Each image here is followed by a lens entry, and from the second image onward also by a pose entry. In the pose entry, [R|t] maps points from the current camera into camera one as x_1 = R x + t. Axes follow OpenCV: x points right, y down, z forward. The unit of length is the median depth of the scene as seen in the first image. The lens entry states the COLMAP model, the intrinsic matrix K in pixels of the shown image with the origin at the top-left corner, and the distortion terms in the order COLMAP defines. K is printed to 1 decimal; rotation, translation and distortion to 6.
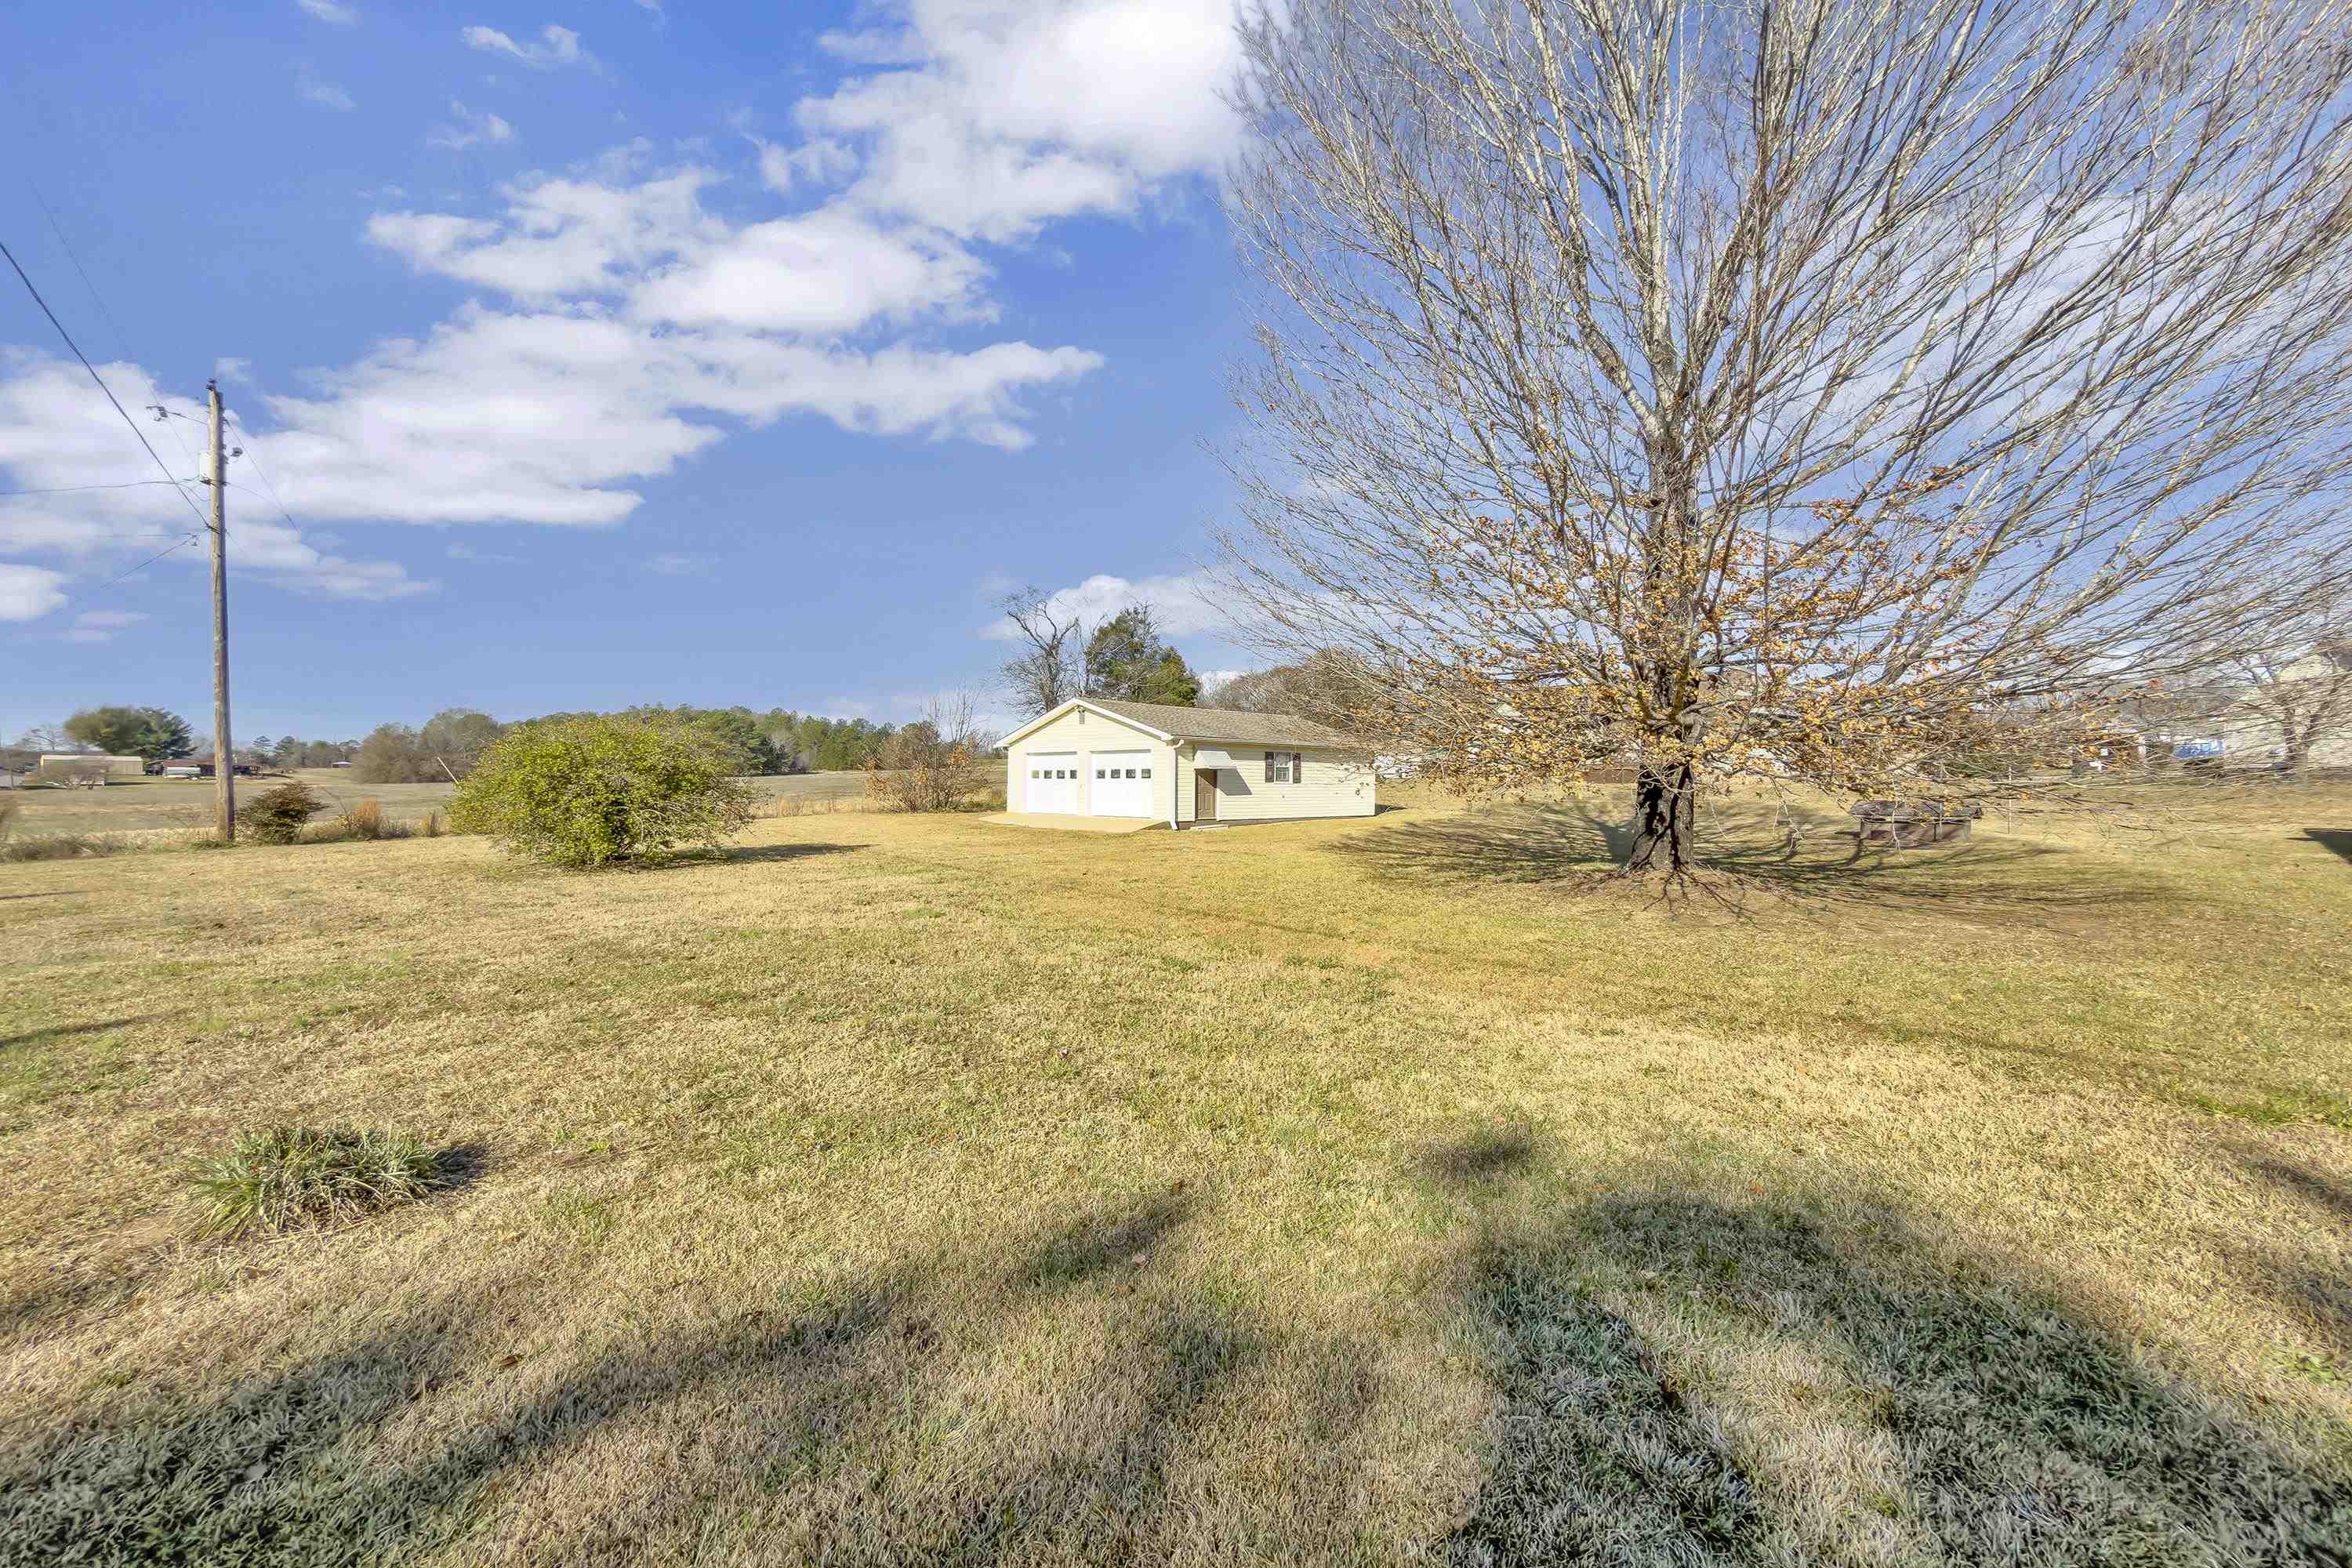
lens RADIAL K [[949.6, 0, 1178.5], [0, 949.6, 786.6], [0, 0, 1]] dist [0.001812, -0.000469]
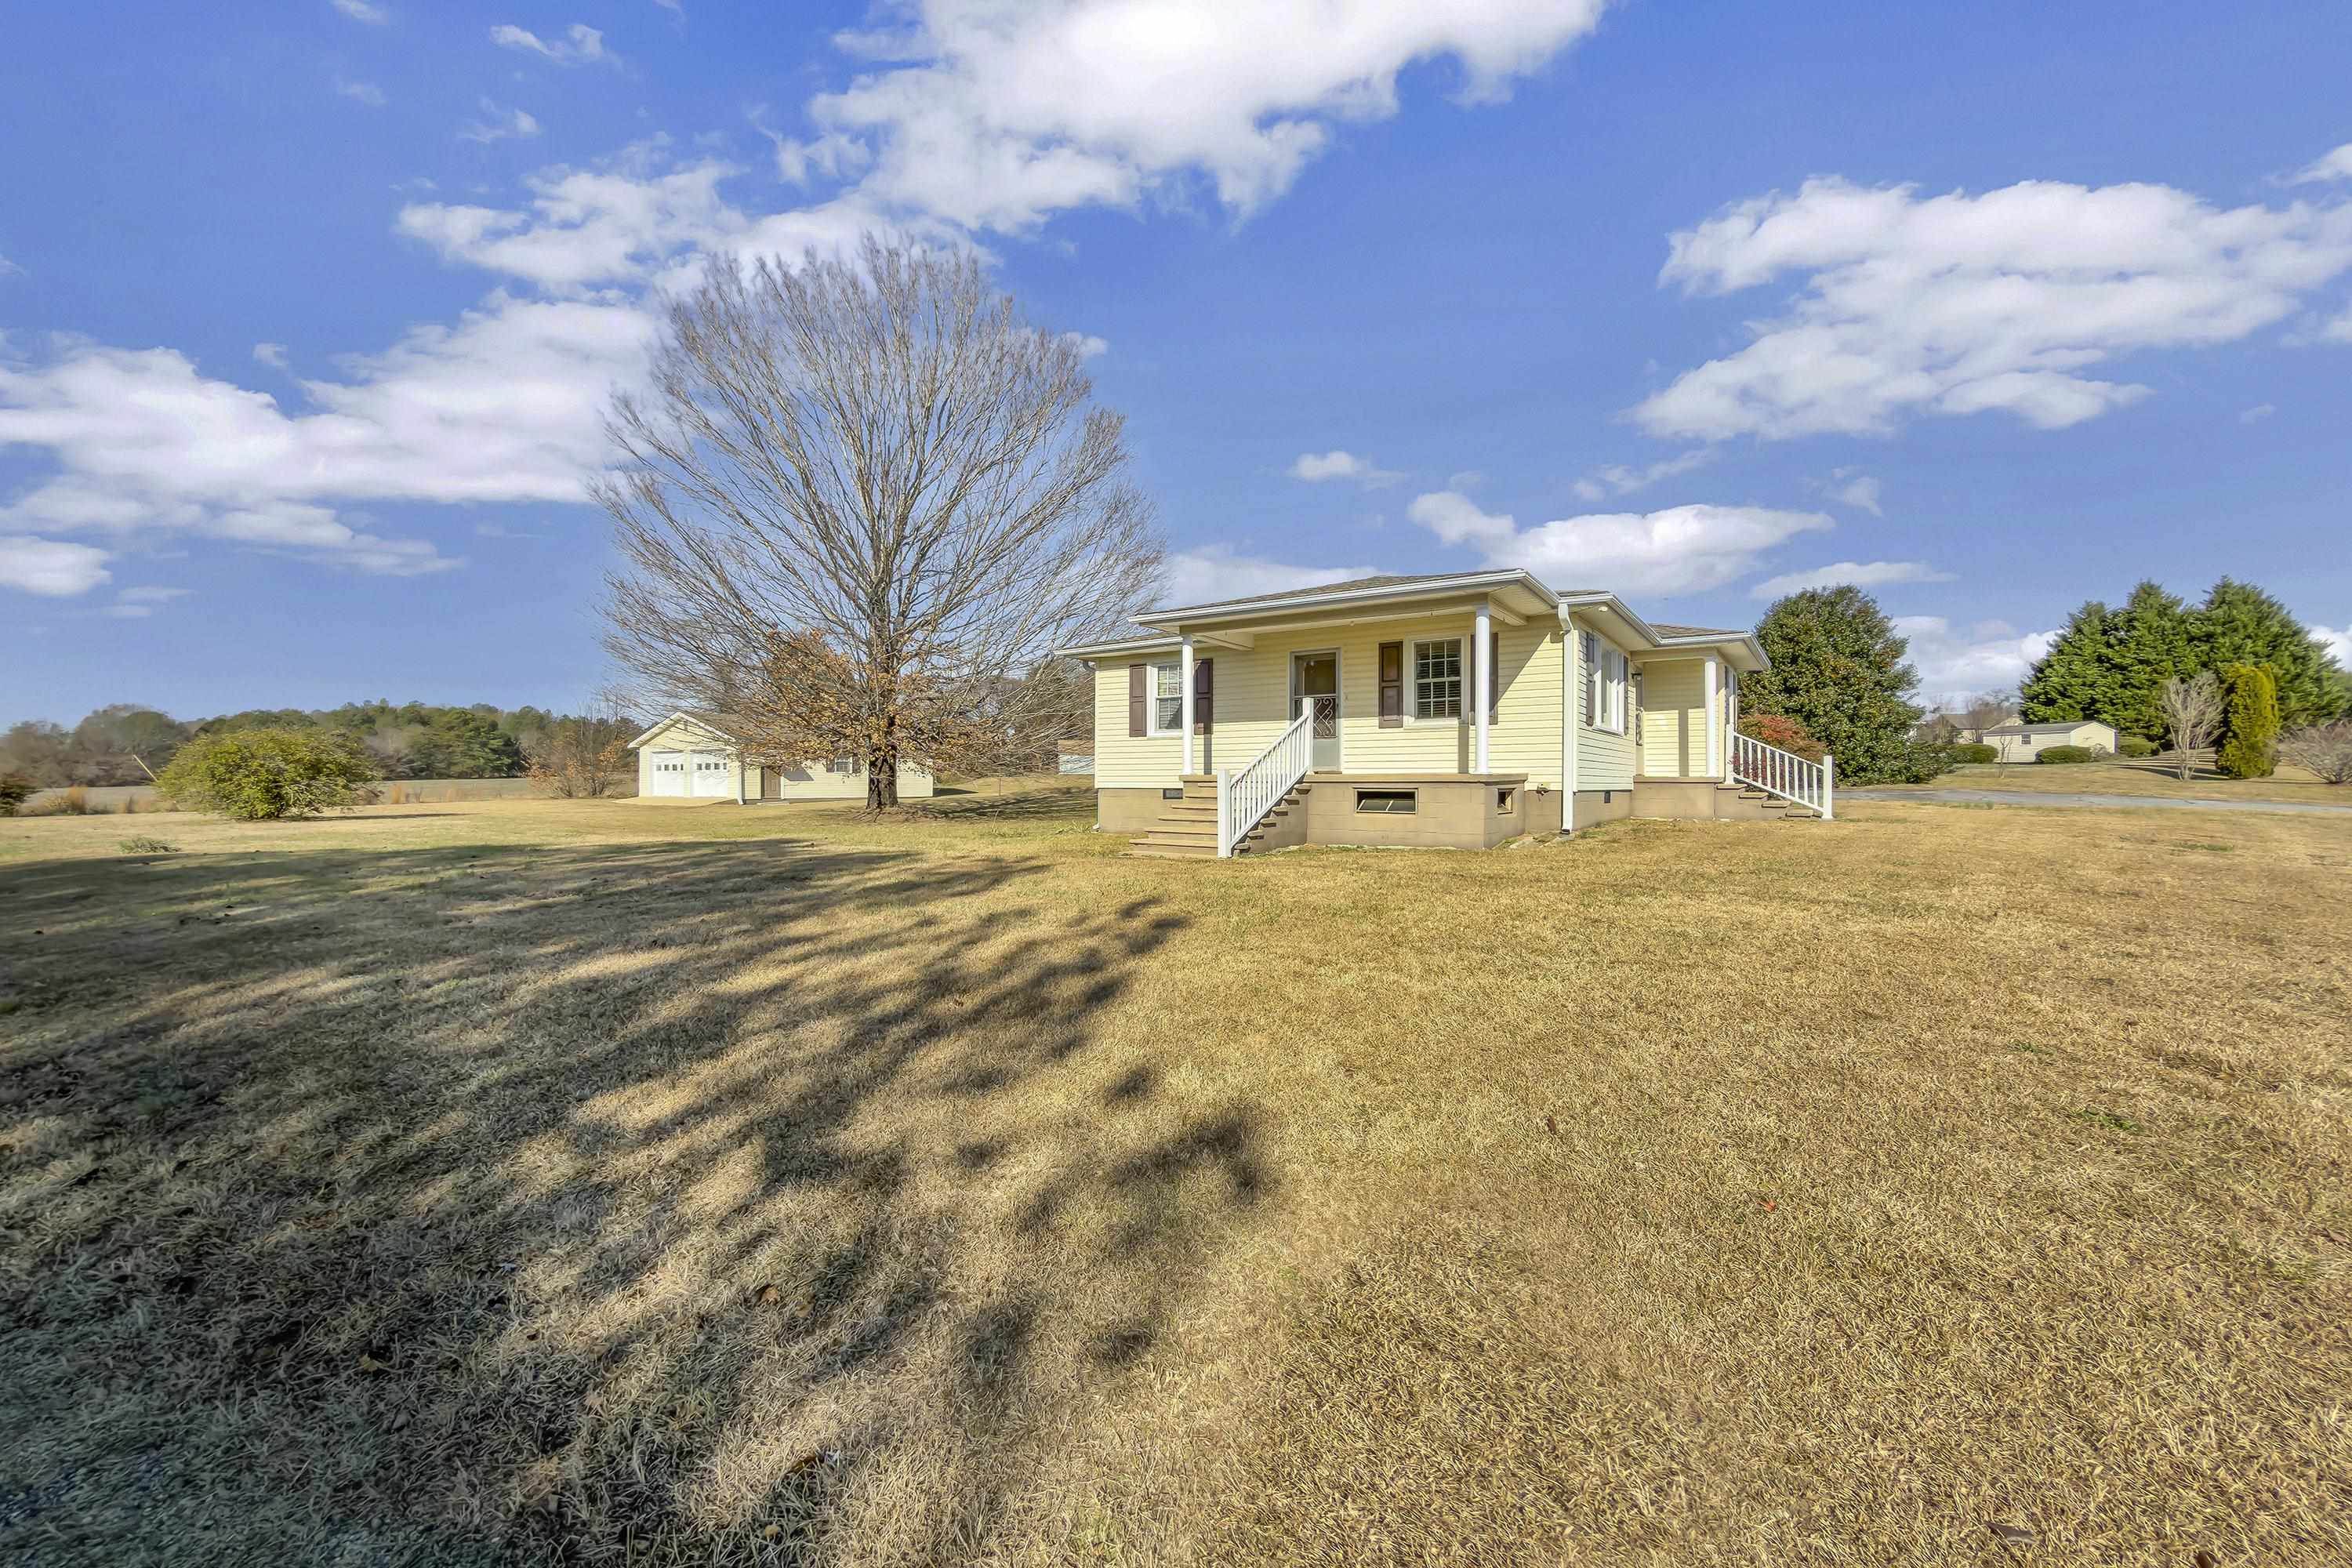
lens RADIAL K [[949.6, 0, 1178.1], [0, 949.6, 781.9], [0, 0, 1]] dist [0.001812, -0.000469]
pose [[0.981803, -0.007374, 0.189759, 0.359309], [0.008442, 0.999953, -0.004822, 0.022633], [-0.189714, 0.006337, 0.981819, -0.519300]]
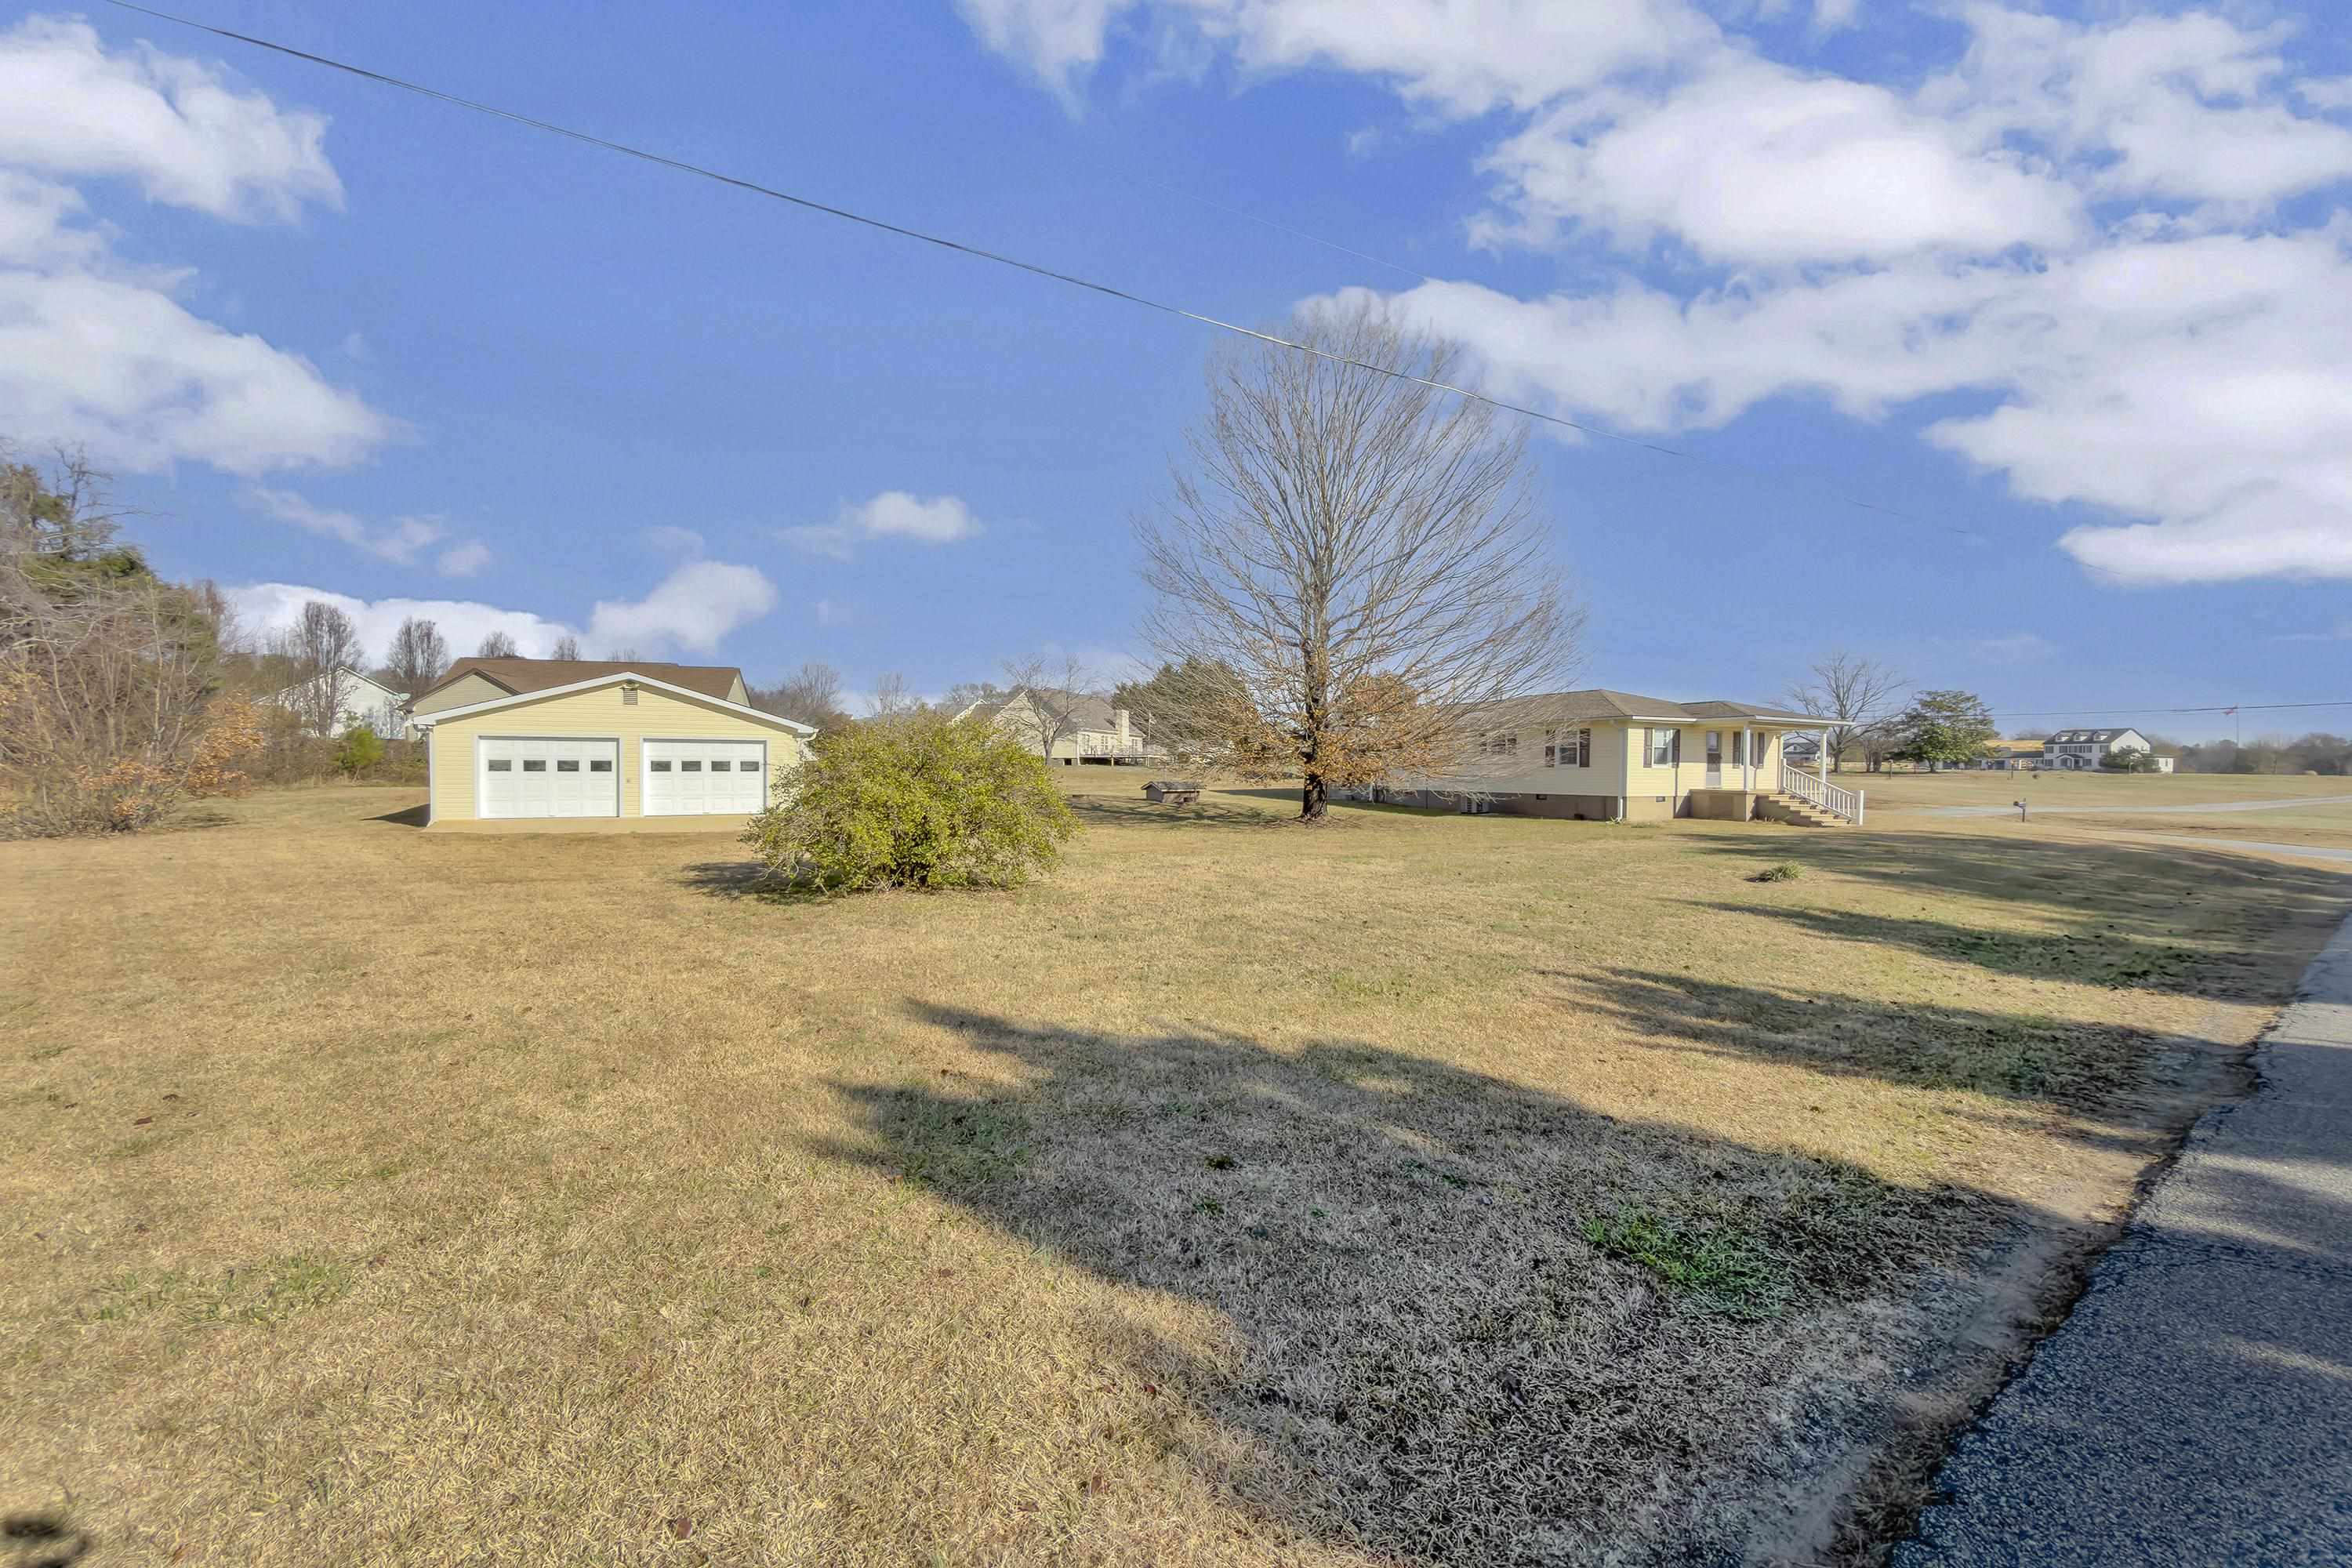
lens RADIAL K [[961.5, 0, 1194.8], [0, 961.5, 773.0], [0, 0, 1]] dist [0.000190, 0.000084]
pose [[0.271315, -0.010108, 0.962437, -0.817667], [0.000398, 0.999946, 0.010390, -0.016591], [-0.962490, -0.002436, 0.271304, 0.324413]]
